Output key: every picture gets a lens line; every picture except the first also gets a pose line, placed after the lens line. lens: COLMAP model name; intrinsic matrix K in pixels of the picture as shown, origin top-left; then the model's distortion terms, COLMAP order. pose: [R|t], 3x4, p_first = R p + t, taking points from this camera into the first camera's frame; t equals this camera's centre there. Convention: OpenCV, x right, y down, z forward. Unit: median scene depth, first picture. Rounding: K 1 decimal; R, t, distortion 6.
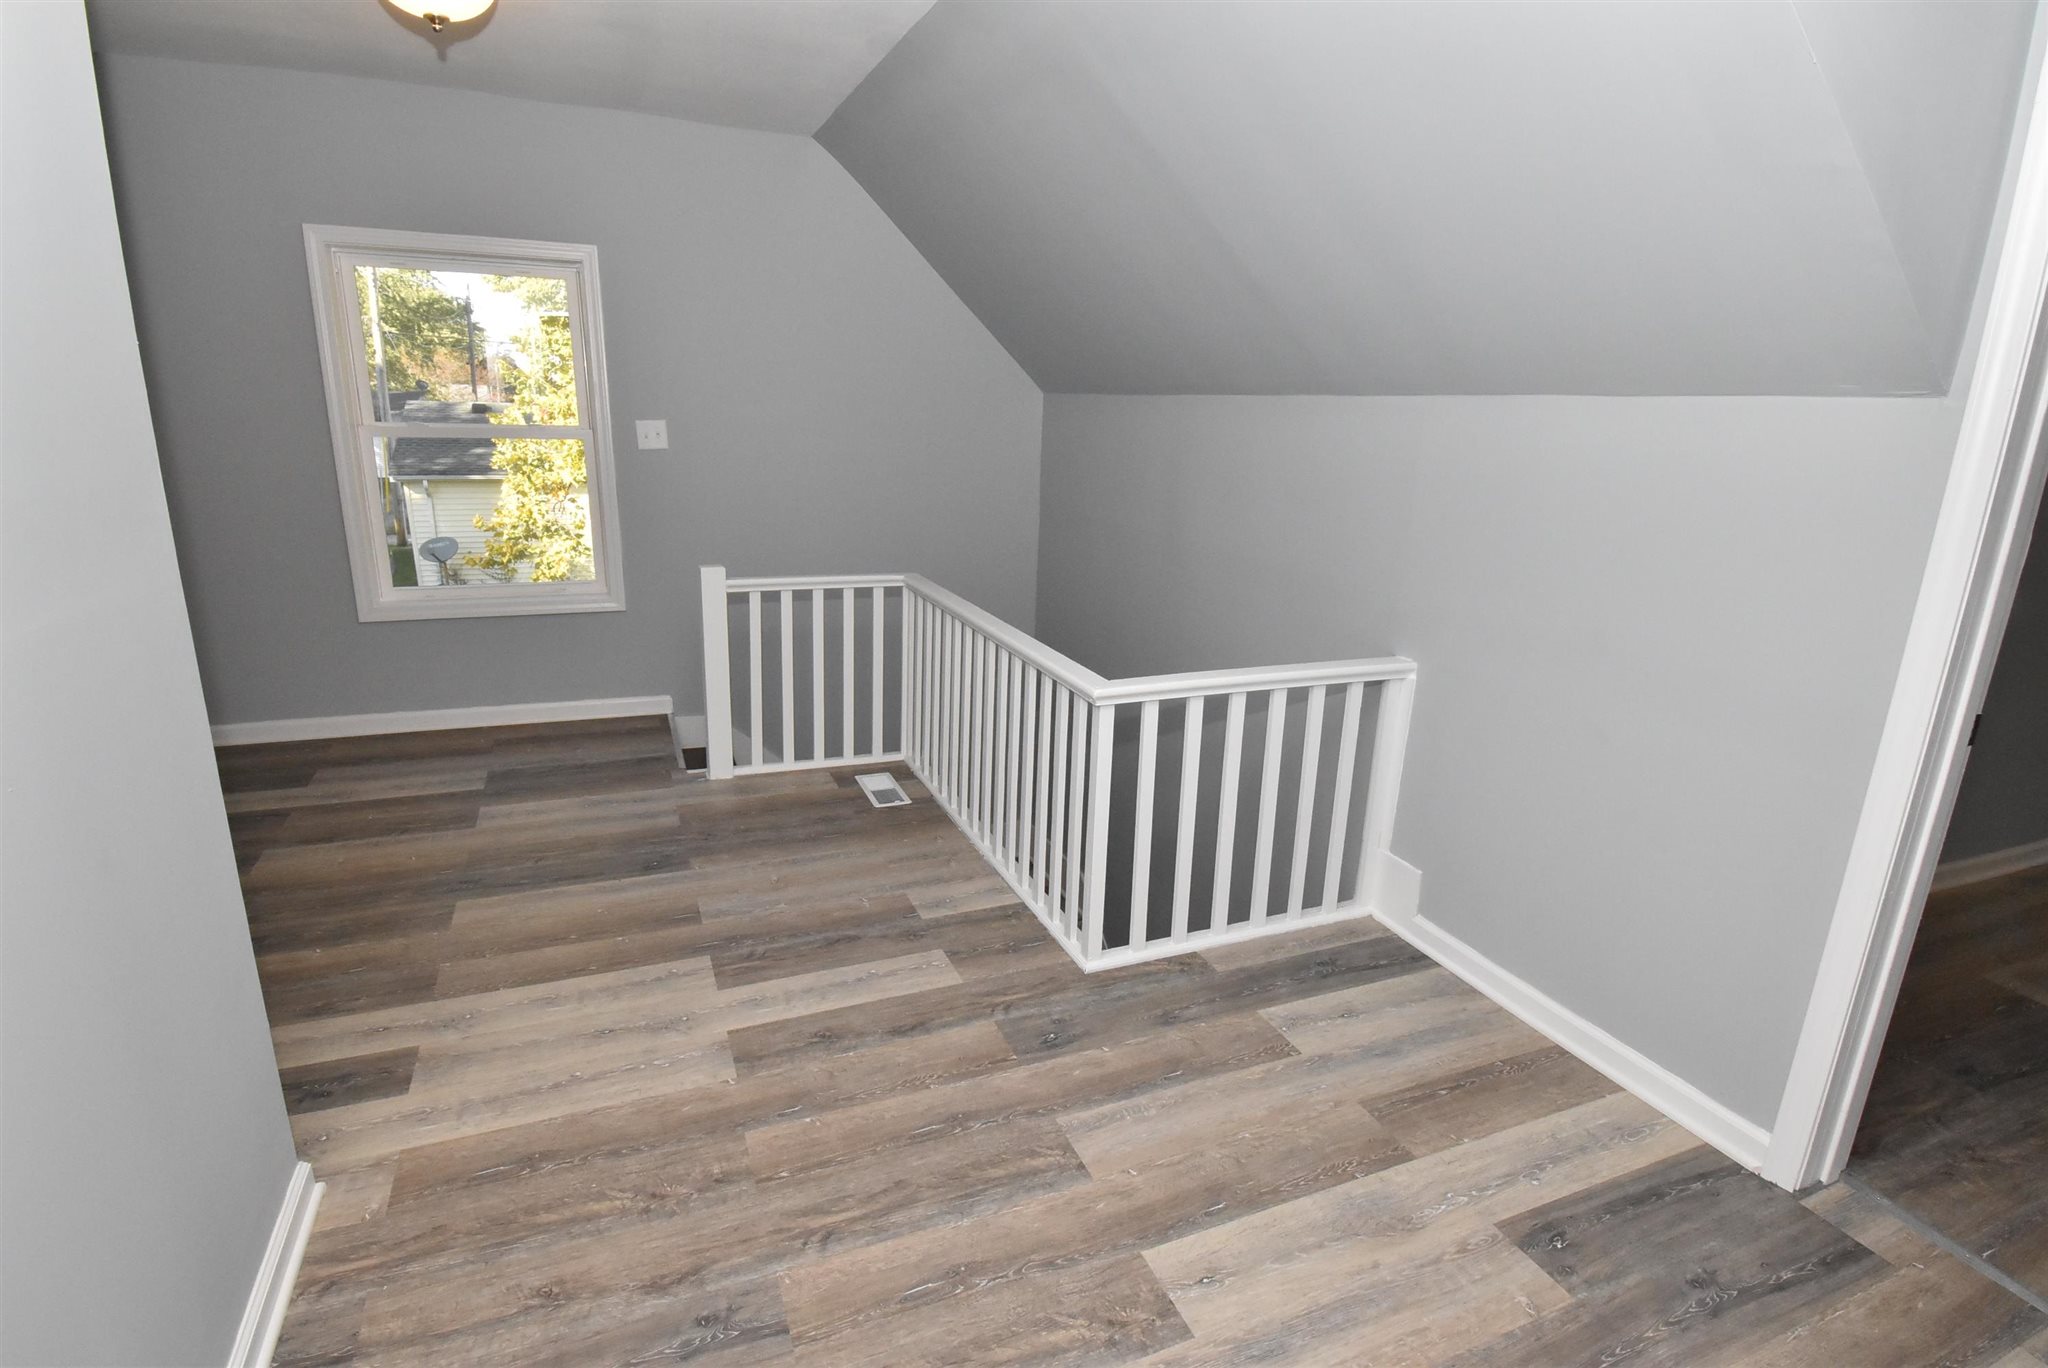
lens RADIAL K [[1012.8, 0, 1018.6], [0, 1012.8, 681.7], [0, 0, 1]] dist [0.010362, -0.020838]
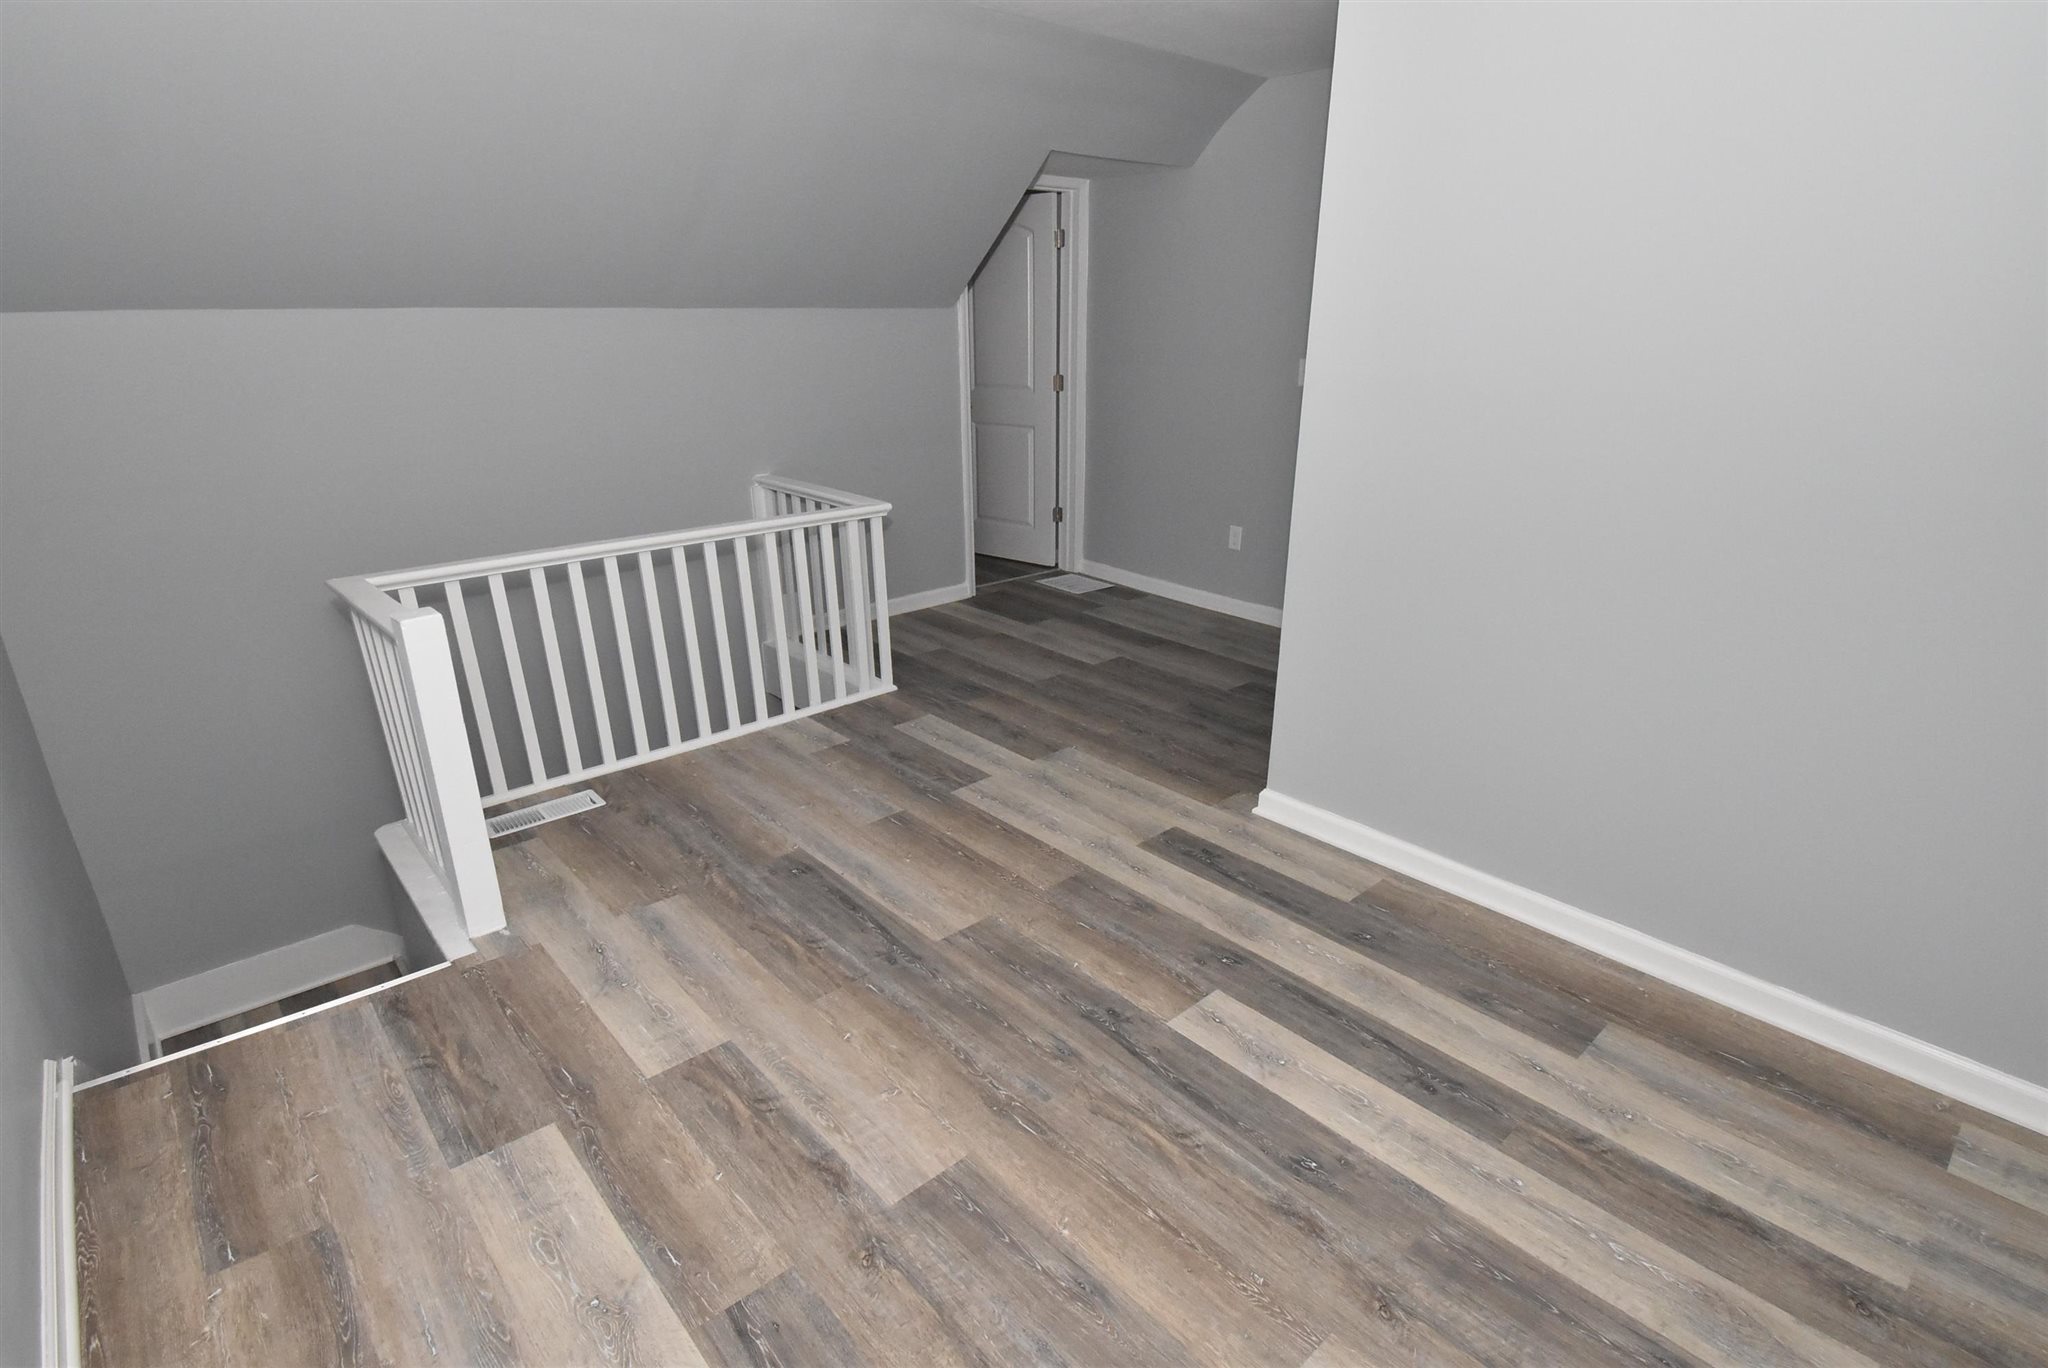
lens RADIAL K [[1012.8, 0, 1030.3], [0, 1012.8, 690.7], [0, 0, 1]] dist [0.010362, -0.020838]
pose [[-0.334389, -0.353405, 0.873664, -1.162852], [0.241834, 0.863811, 0.441980, -0.302190], [-0.910879, 0.359075, -0.203384, 0.950558]]
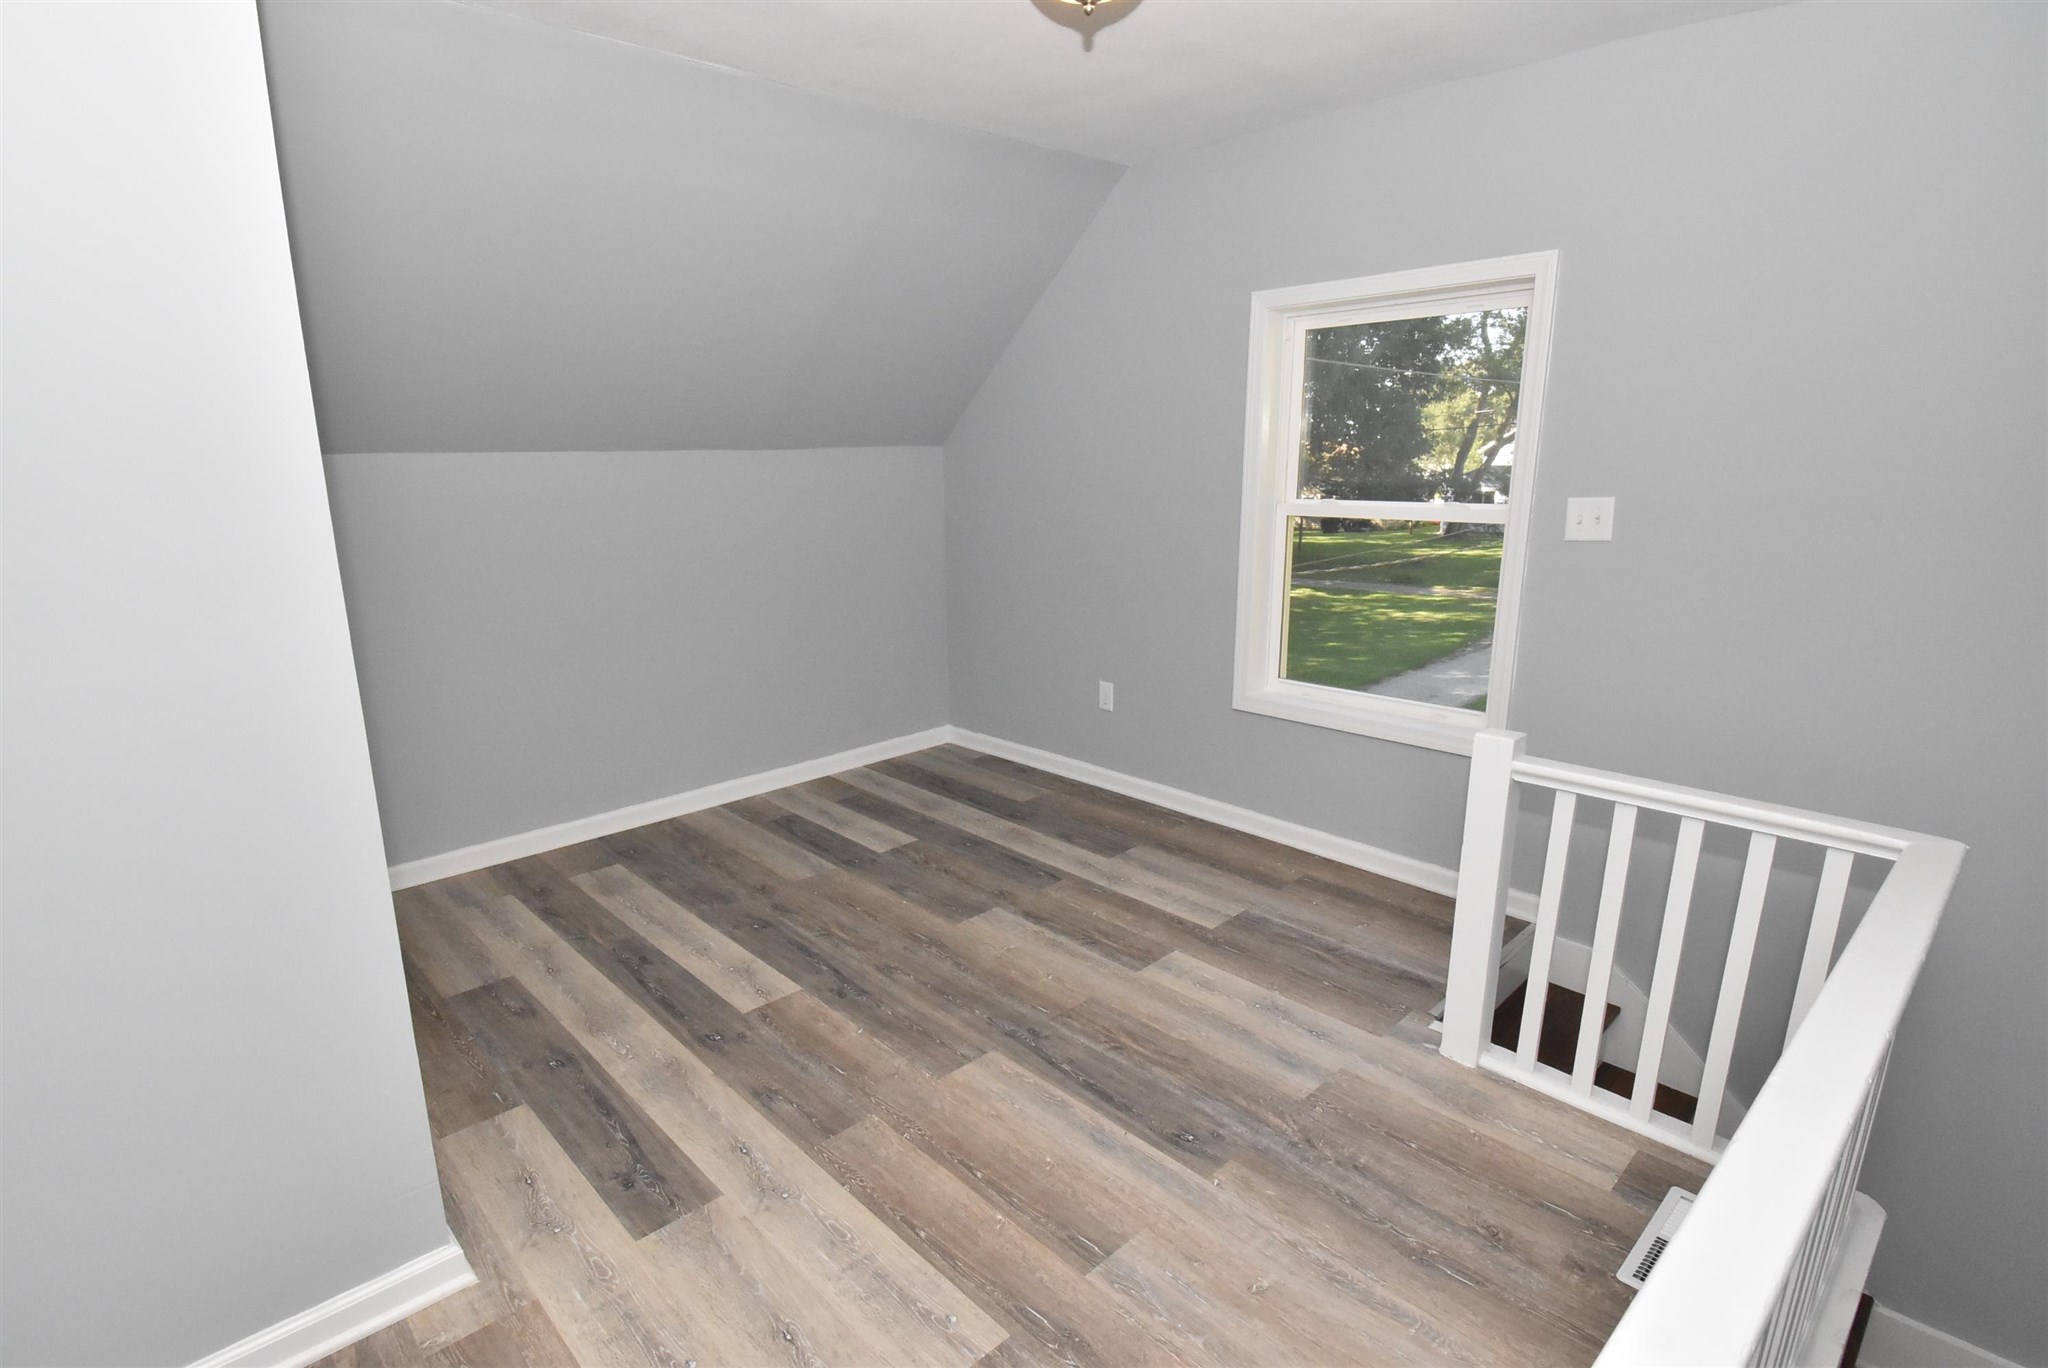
lens RADIAL K [[1012.8, 0, 1037.7], [0, 1012.8, 686.5], [0, 0, 1]] dist [0.010362, -0.020838]
pose [[0.373376, 0.174700, -0.911082, 0.176860], [-0.229970, 0.968883, 0.091538, -0.157629], [0.898723, 0.175344, 0.401934, 0.586980]]
